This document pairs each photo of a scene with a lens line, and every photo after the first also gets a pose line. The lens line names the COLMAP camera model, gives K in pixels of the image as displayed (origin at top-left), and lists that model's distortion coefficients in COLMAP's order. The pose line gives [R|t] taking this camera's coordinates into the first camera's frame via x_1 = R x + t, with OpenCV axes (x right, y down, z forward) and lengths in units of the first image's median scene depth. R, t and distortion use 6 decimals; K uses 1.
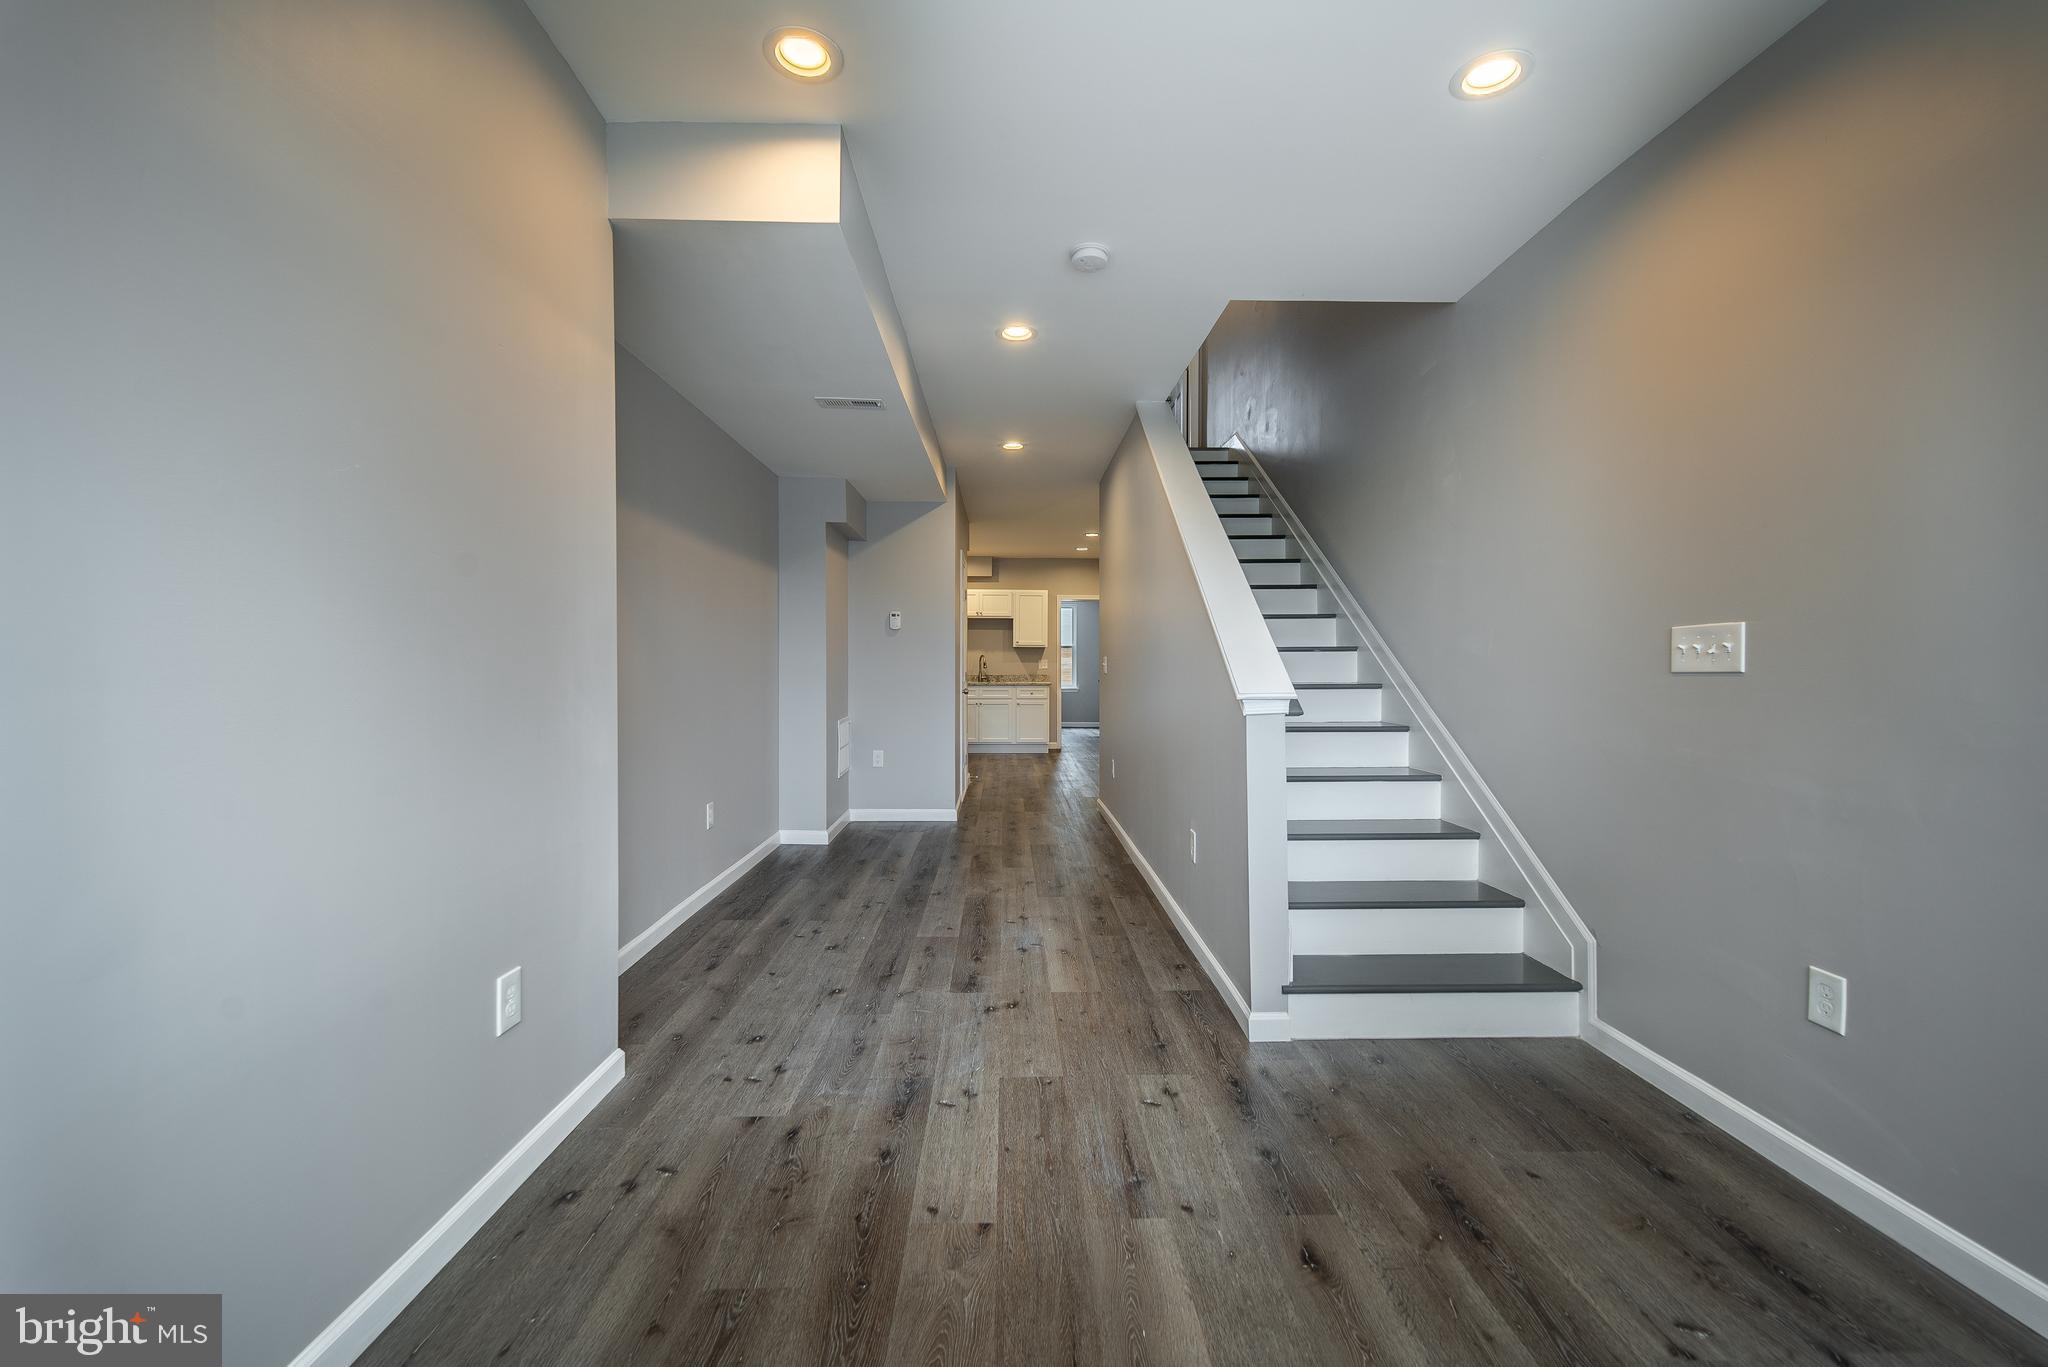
lens RADIAL K [[838.6, 0, 1024.0], [0, 838.6, 683.5], [0, 0, 1]] dist [-0.001726, -0.000150]
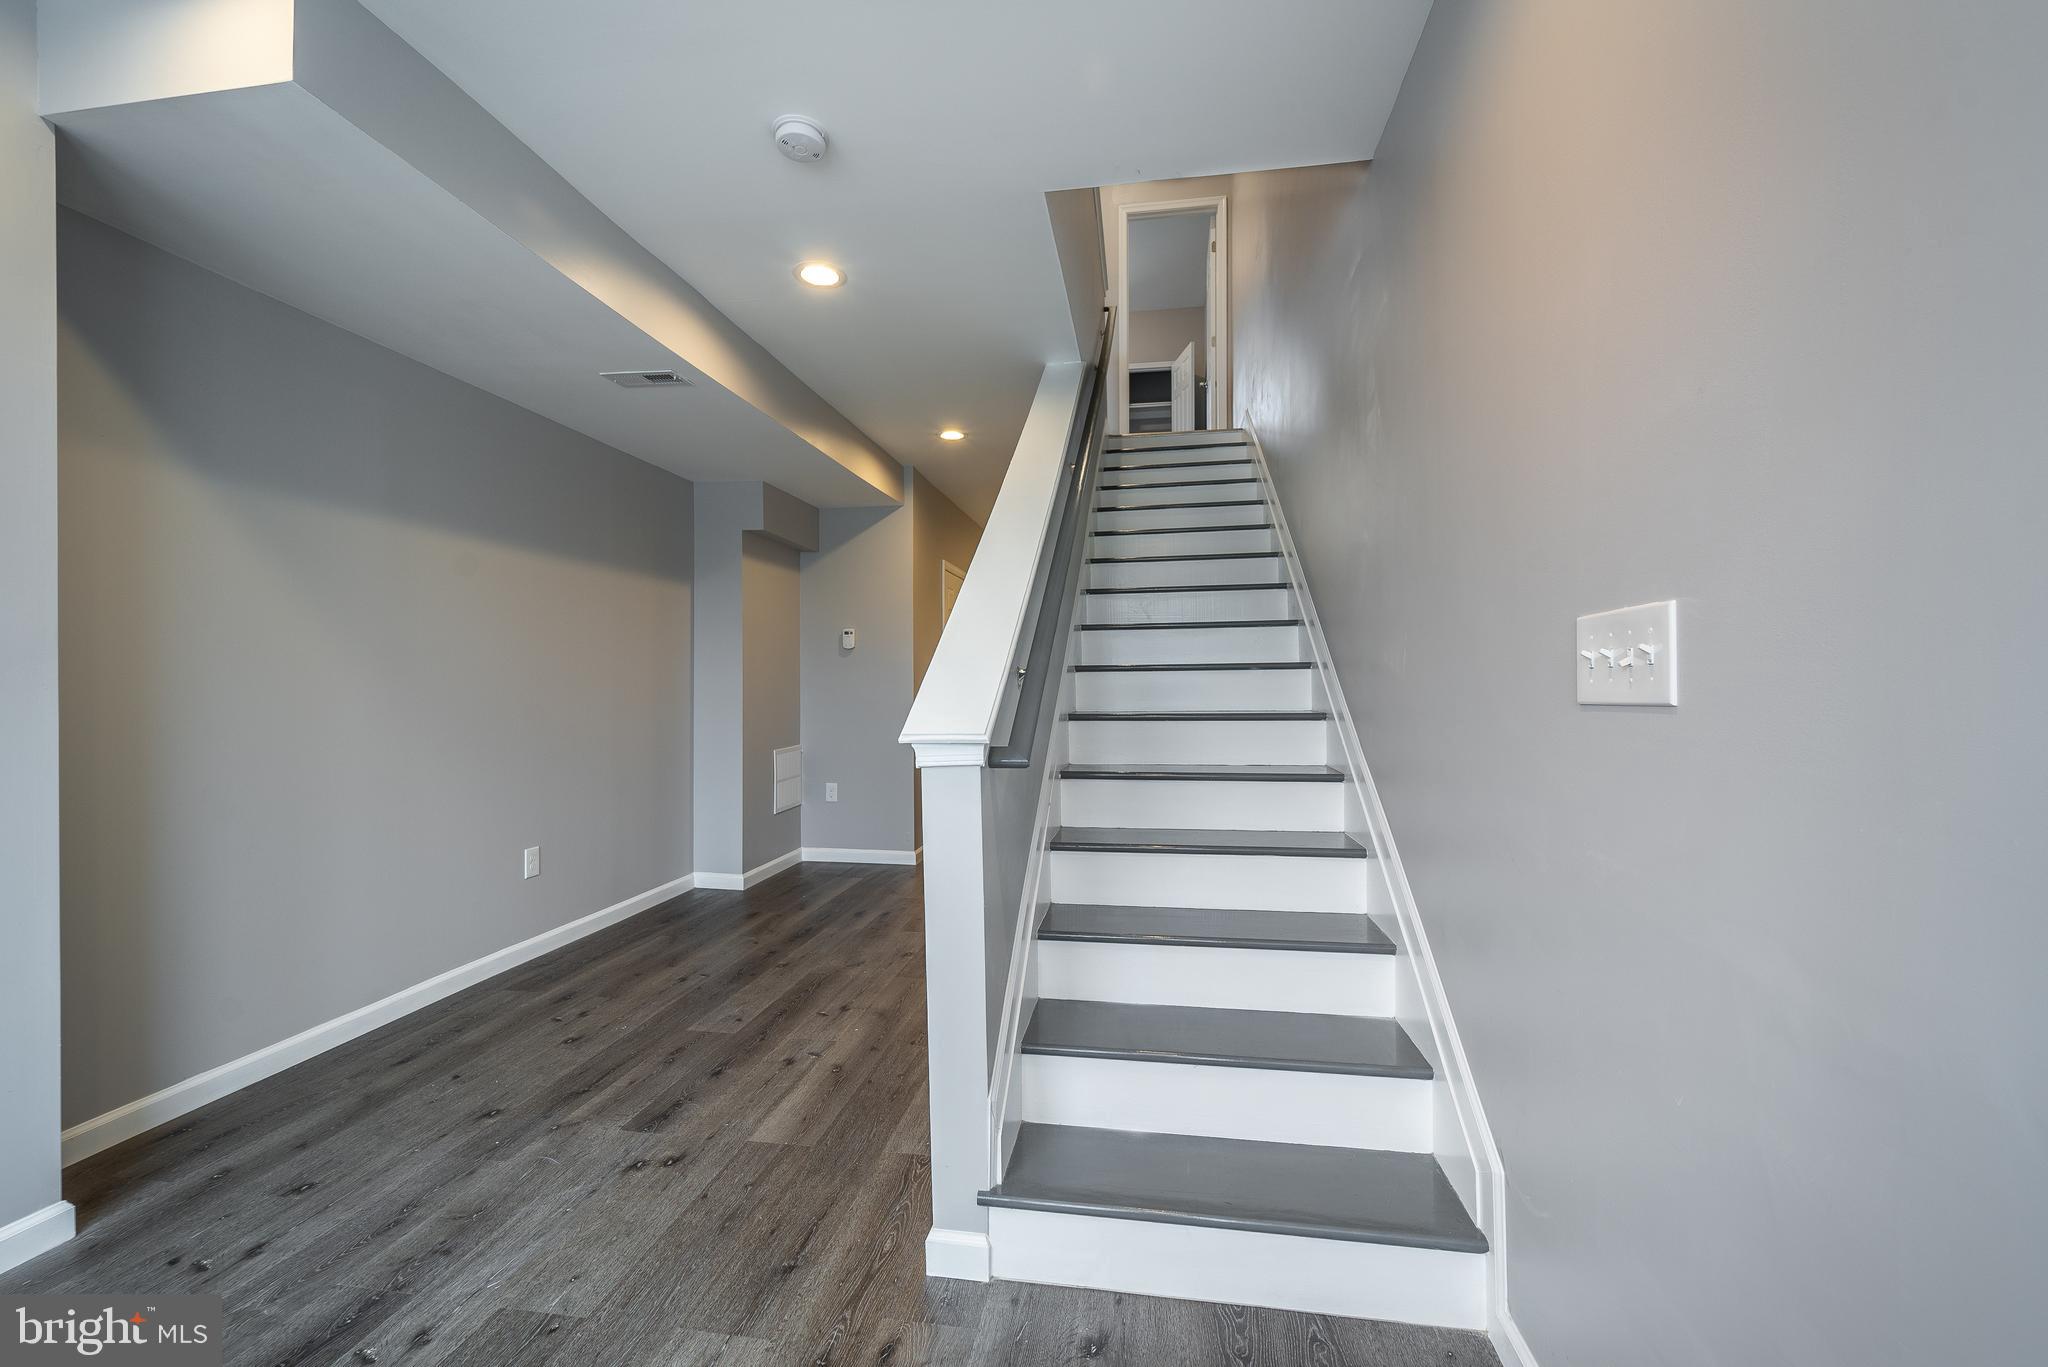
lens RADIAL K [[832.2, 0, 1025.5], [0, 832.2, 683.4], [0, 0, 1]] dist [-0.001954, -0.001273]
pose [[0.983833, -0.004821, -0.179024, 0.369930], [0.000314, 0.999682, -0.025196, -0.009203], [0.179088, 0.024732, 0.983522, 0.300217]]
